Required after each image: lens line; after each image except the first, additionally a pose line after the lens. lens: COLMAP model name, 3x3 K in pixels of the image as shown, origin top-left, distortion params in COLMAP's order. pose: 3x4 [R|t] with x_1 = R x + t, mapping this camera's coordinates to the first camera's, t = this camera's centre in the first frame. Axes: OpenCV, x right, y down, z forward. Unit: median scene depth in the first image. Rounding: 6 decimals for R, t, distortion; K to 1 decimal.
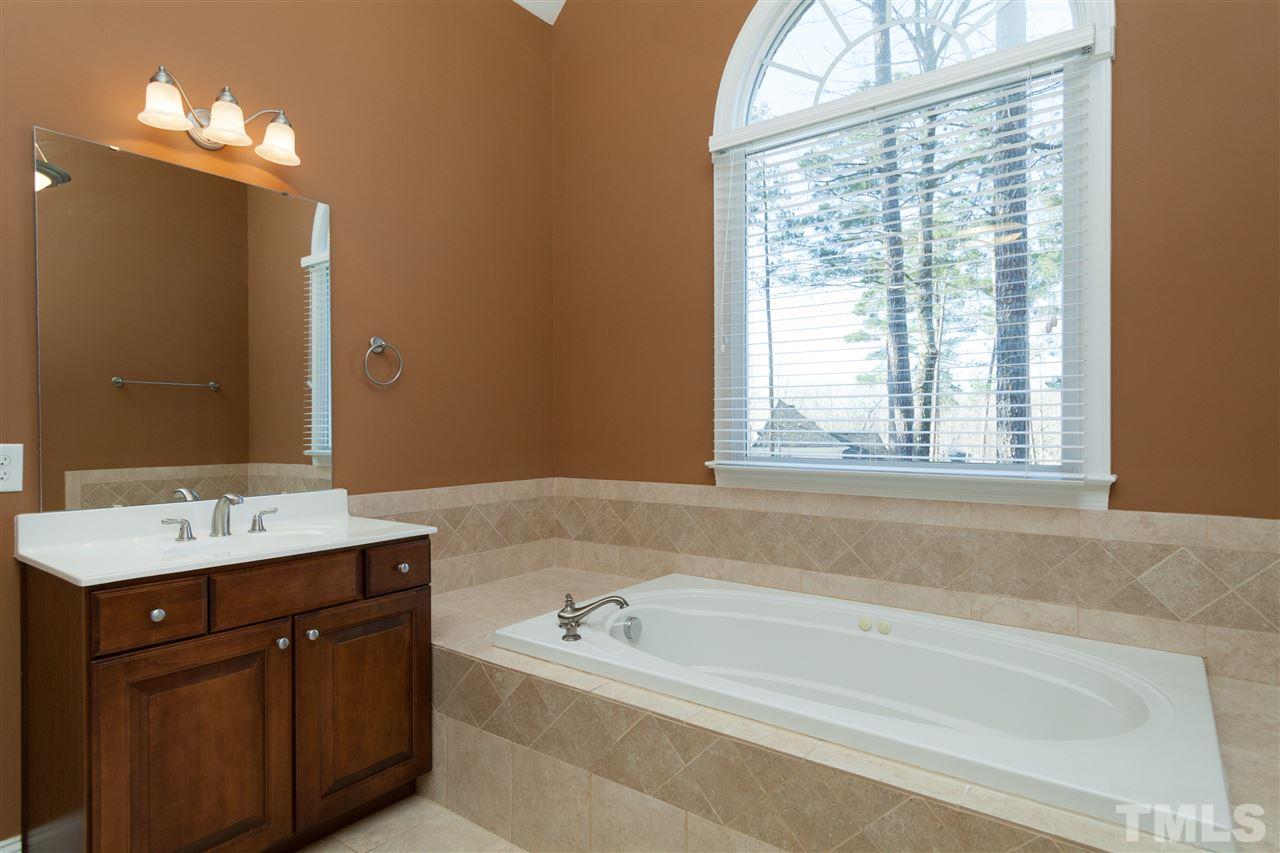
lens RADIAL K [[667.4, 0, 608.0], [0, 667.4, 430.1], [0, 0, 1]] dist [0.005781, 0.000151]
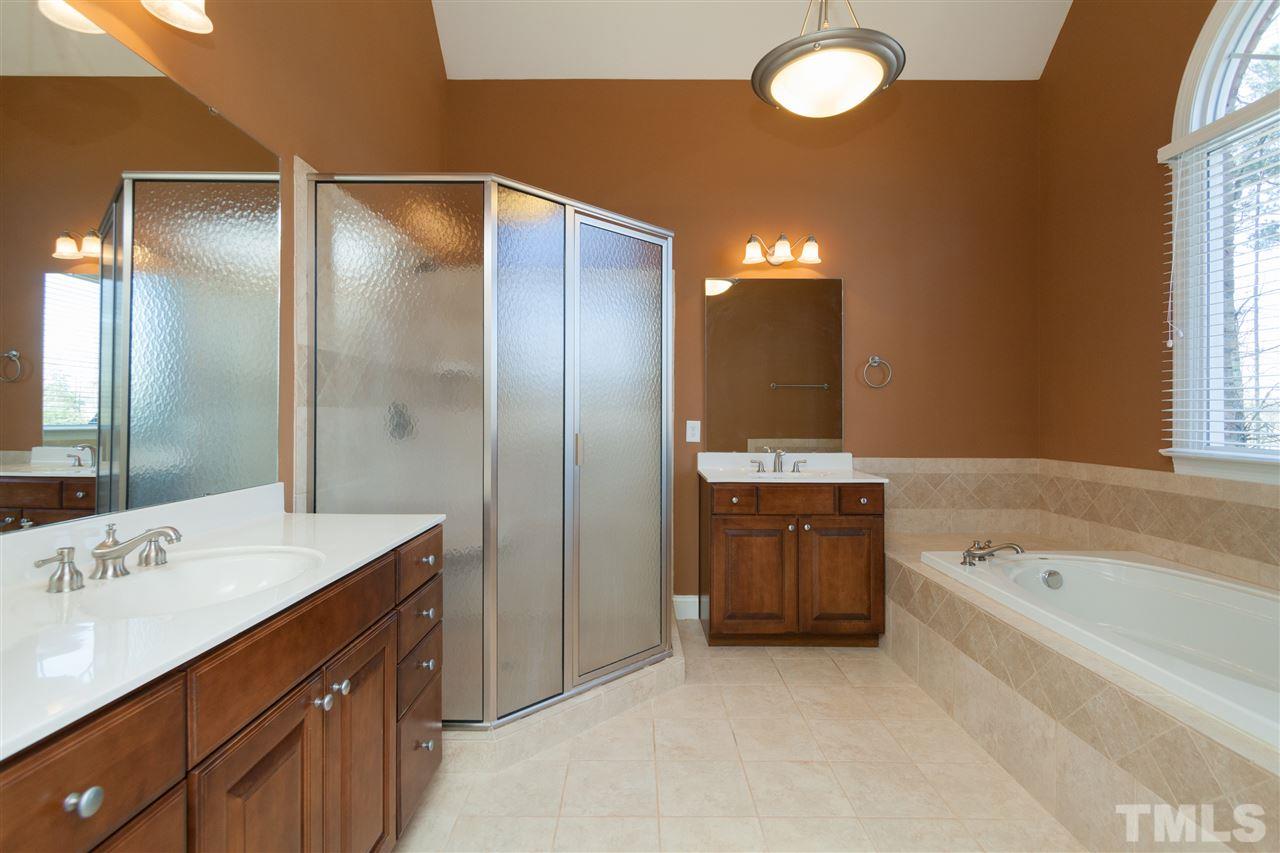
lens RADIAL K [[729.5, 0, 639.6], [0, 729.5, 420.6], [0, 0, 1]] dist [-0.001644, -0.001745]
pose [[0.589101, 0.012226, -0.807967, 0.799734], [-0.010869, 0.999915, 0.007206, 0.002388], [0.807986, 0.004537, 0.589184, -0.491027]]
